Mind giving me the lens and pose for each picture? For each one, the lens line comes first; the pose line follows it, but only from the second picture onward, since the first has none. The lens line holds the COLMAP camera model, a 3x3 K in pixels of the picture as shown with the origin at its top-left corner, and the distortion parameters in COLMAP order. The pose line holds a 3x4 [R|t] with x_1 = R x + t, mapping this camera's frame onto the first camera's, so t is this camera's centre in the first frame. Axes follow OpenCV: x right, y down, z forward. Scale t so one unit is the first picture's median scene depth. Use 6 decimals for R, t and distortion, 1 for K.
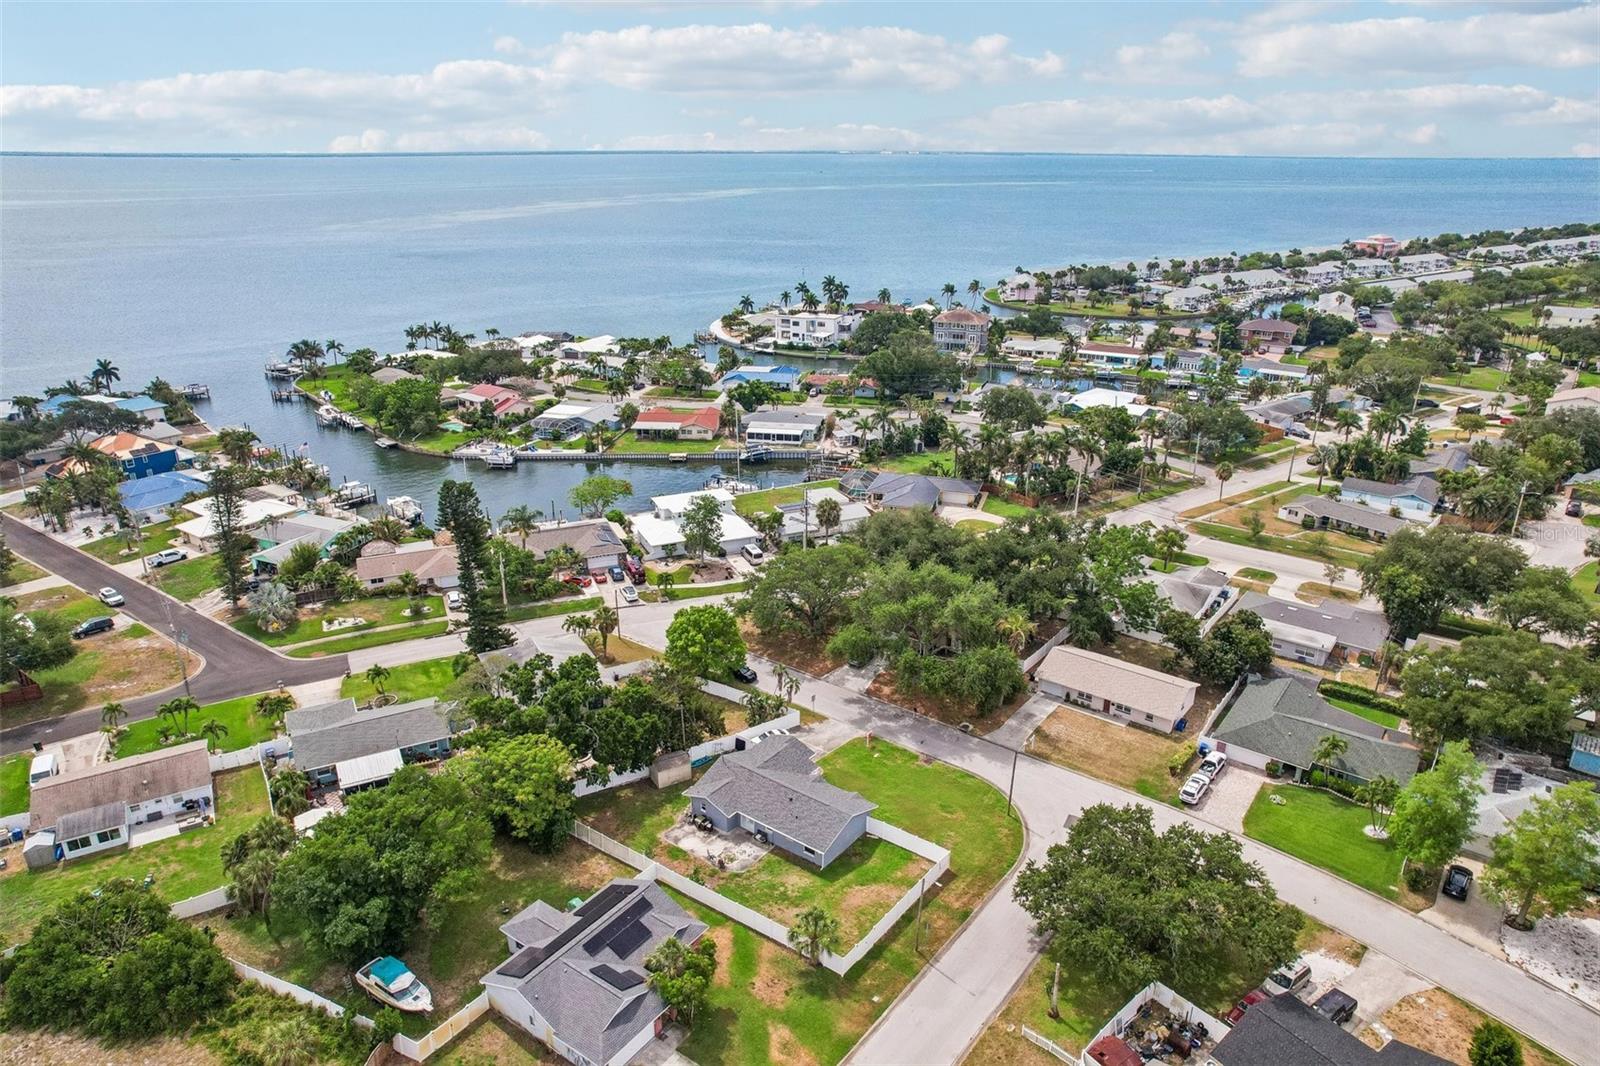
lens RADIAL K [[1020.0, 0, 800.0], [0, 1020.0, 533.0], [0, 0, 1]] dist [-0.075872, 0.069227]
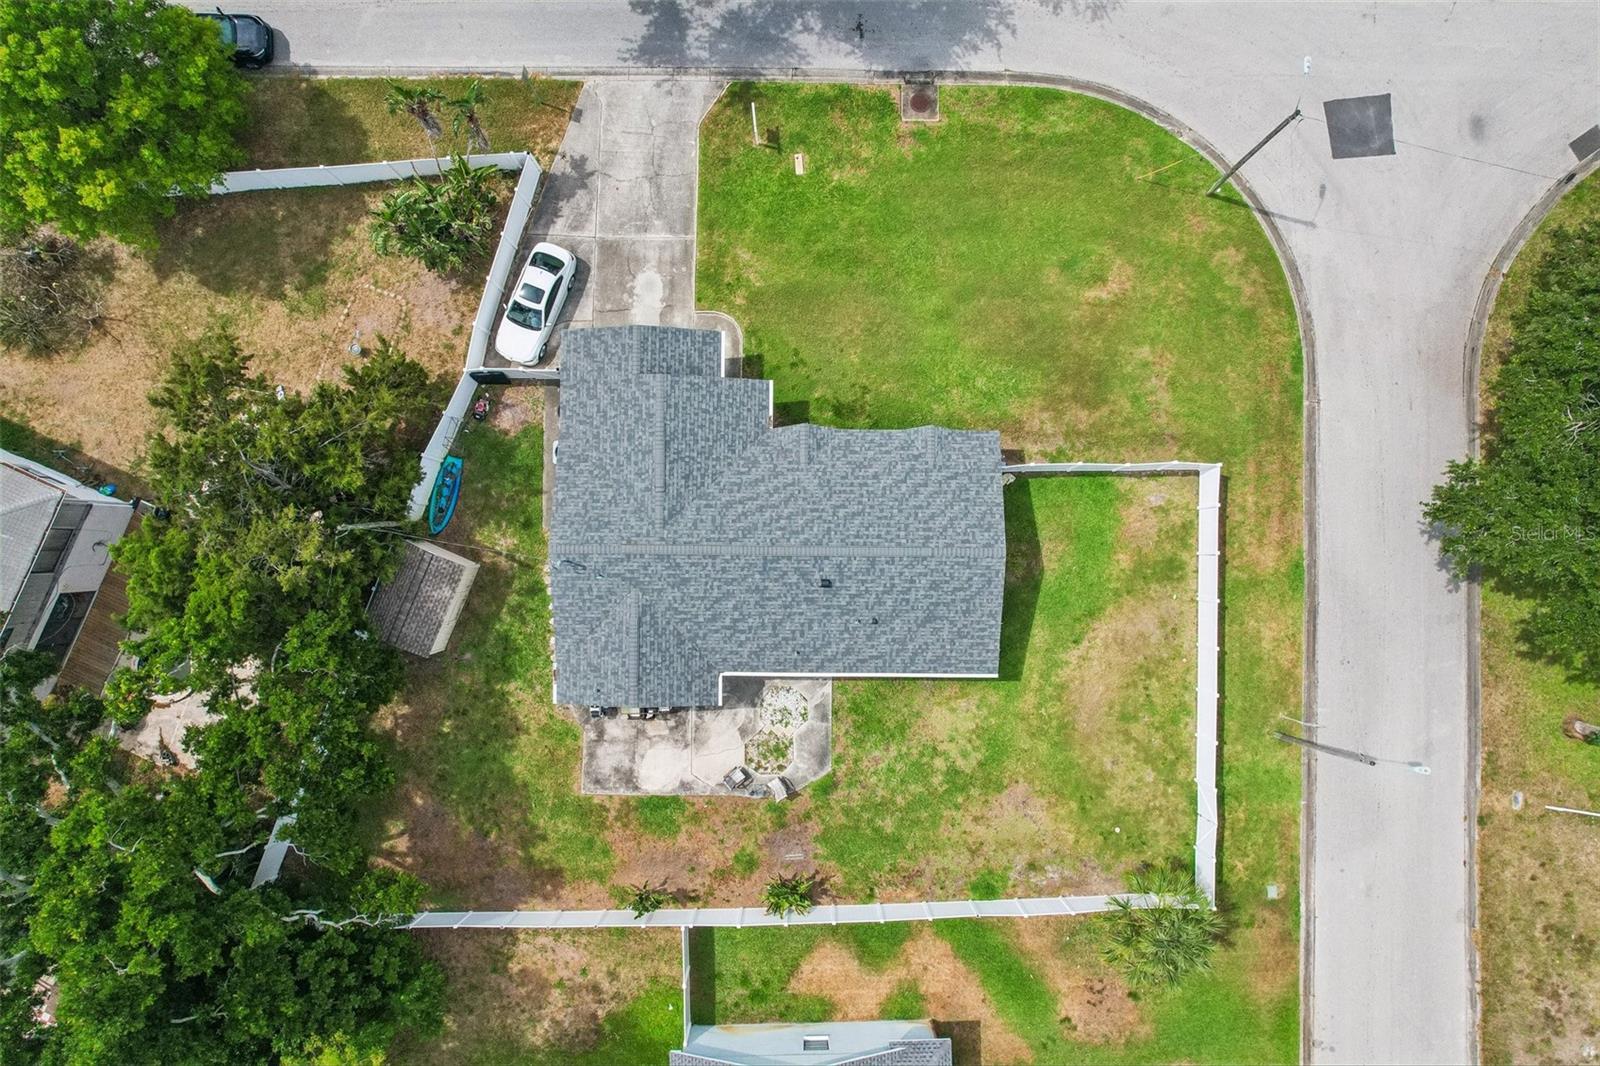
lens RADIAL K [[1020.0, 0, 800.0], [0, 1020.0, 533.0], [0, 0, 1]] dist [-0.075872, 0.069227]
pose [[0.797433, -0.603400, 0.002997, -0.003506], [0.216157, 0.290295, 0.932204, -0.052834], [-0.563362, -0.742723, 0.361920, 0.491948]]
